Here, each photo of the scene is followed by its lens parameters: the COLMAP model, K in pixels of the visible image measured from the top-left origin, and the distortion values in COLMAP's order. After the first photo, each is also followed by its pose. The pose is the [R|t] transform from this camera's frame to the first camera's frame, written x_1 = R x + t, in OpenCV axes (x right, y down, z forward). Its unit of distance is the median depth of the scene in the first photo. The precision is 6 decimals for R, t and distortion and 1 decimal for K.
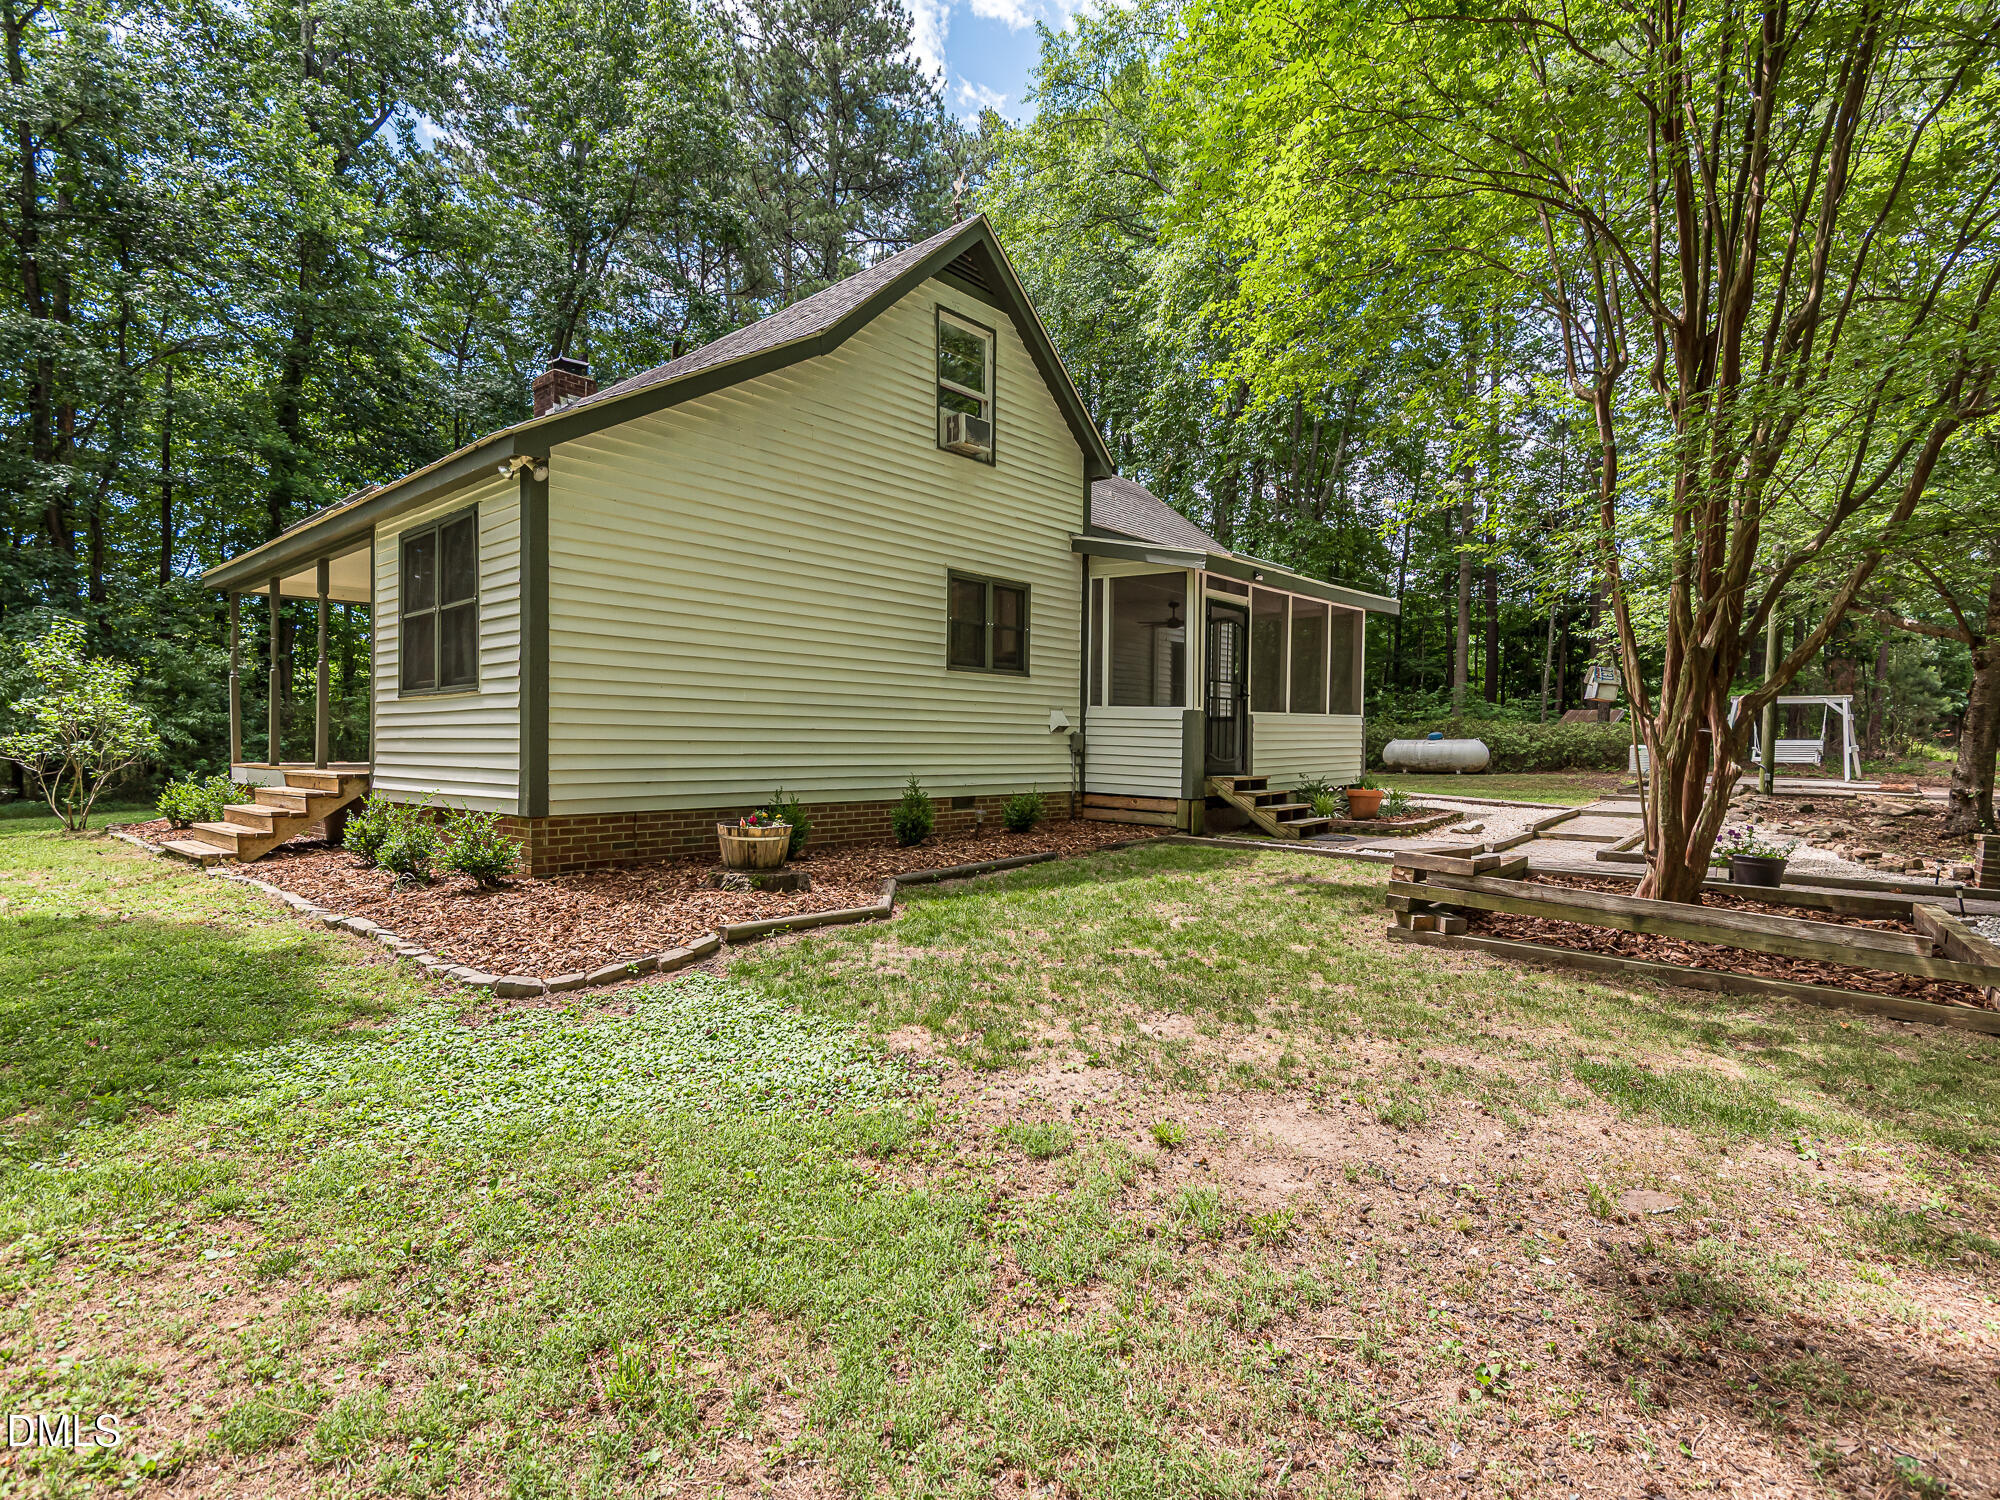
lens RADIAL K [[999.0, 0, 1016.9], [0, 999.0, 755.9], [0, 0, 1]] dist [0.039561, -0.020842]
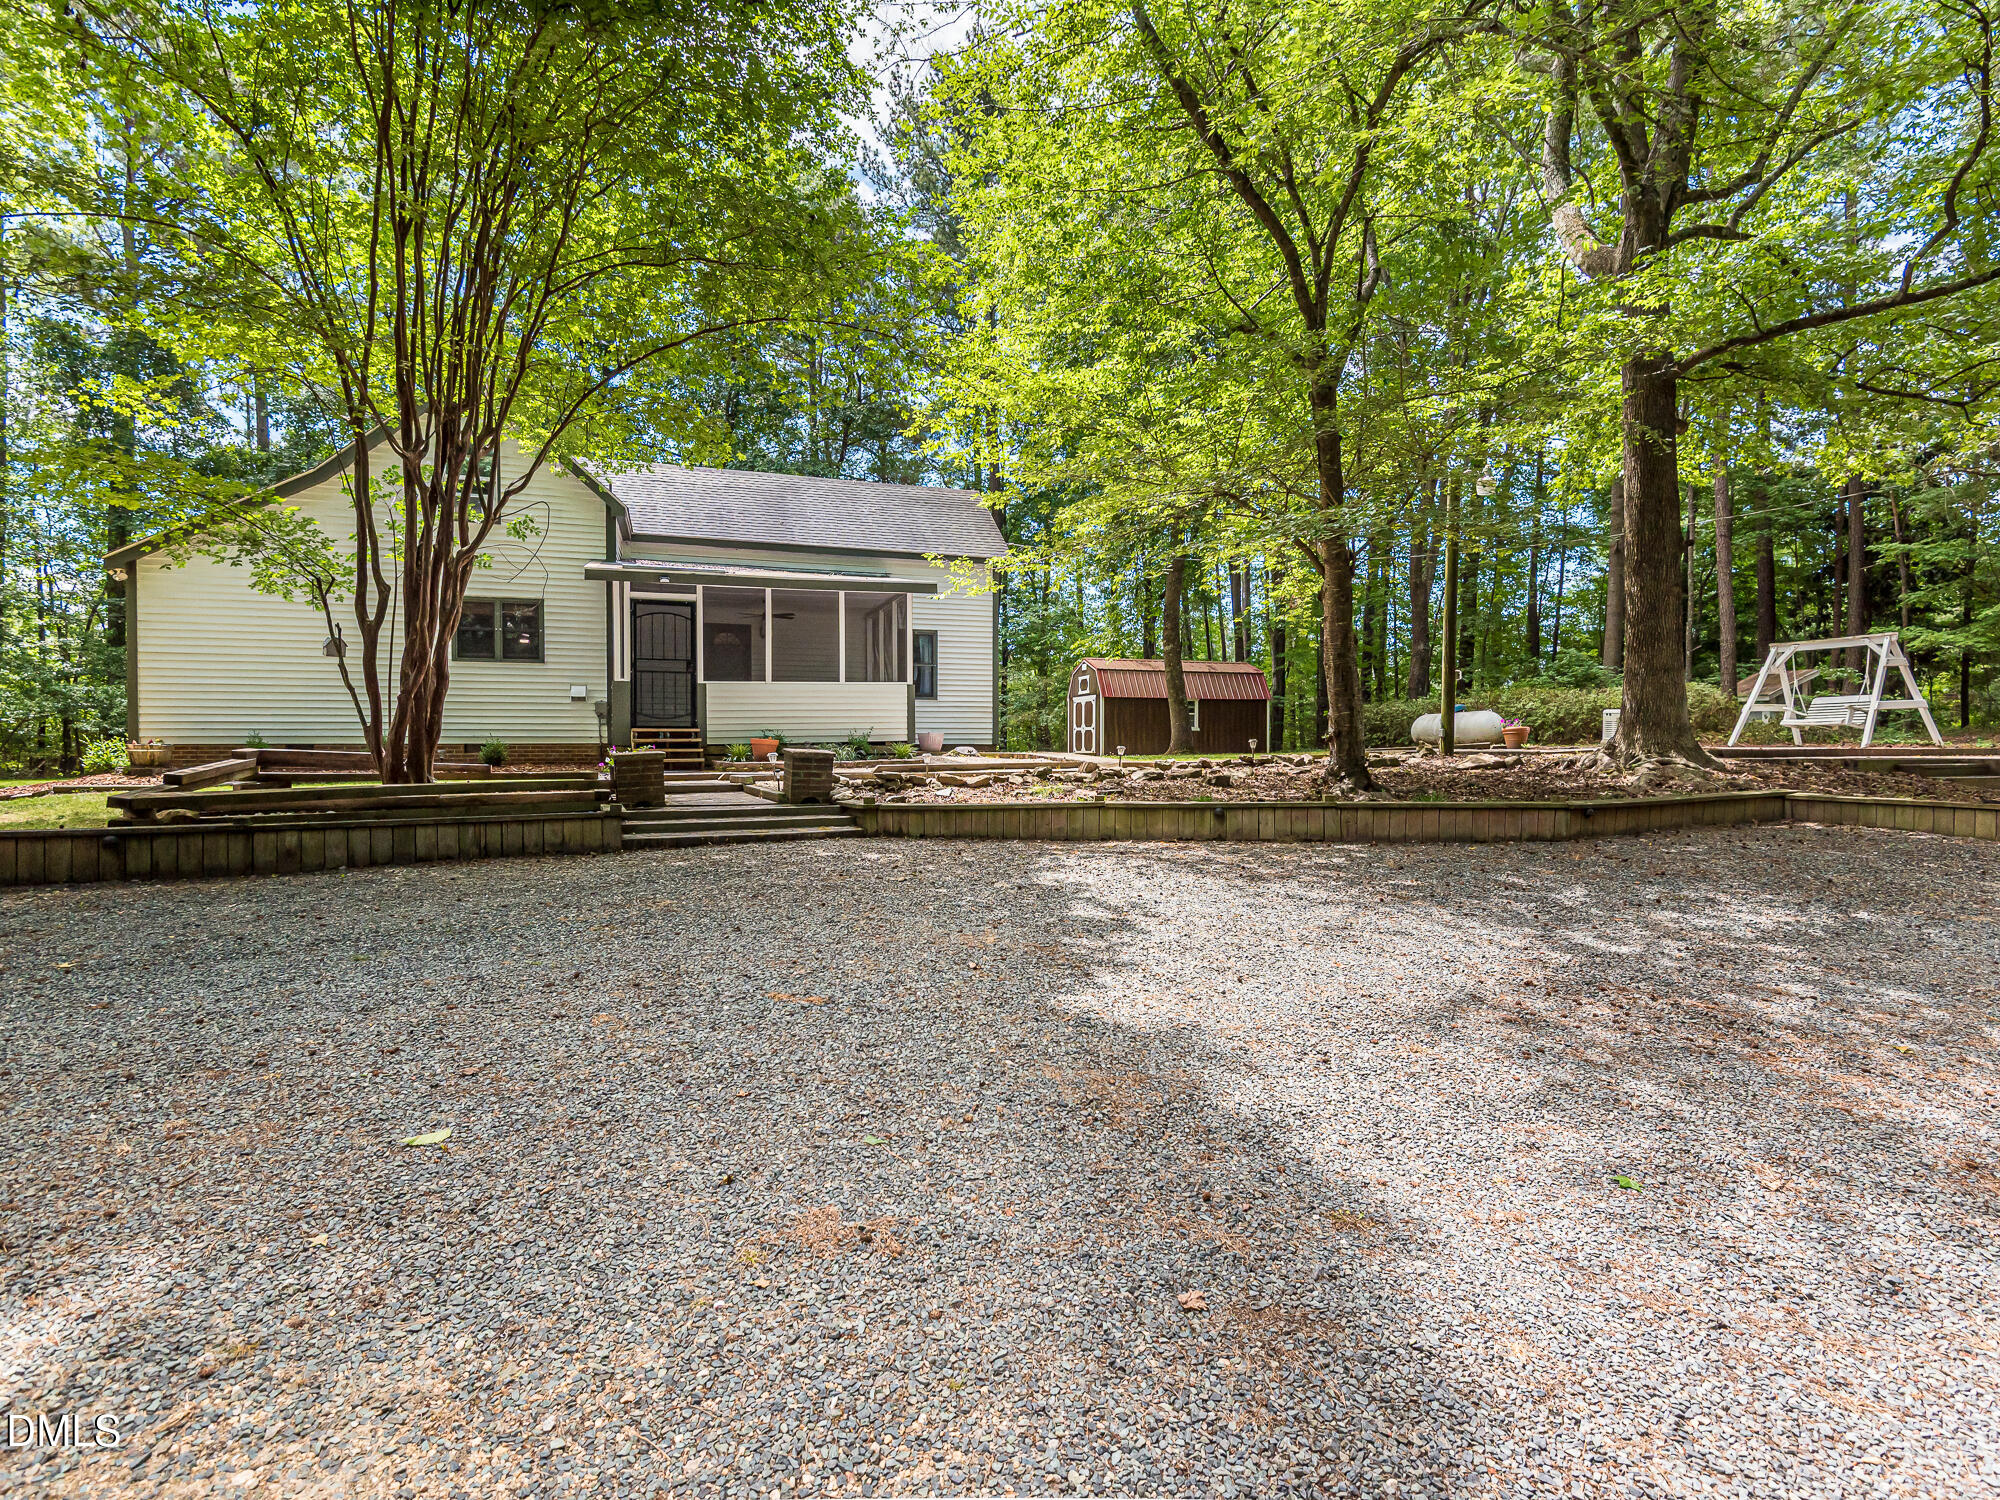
lens RADIAL K [[1027.8, 0, 1003.5], [0, 1027.8, 760.4], [0, 0, 1]] dist [0.039907, -0.024341]
pose [[0.858239, -0.003150, -0.513240, 1.401558], [0.004509, 0.999989, 0.001402, 0.064667], [0.513230, -0.003517, 0.858244, 0.055491]]
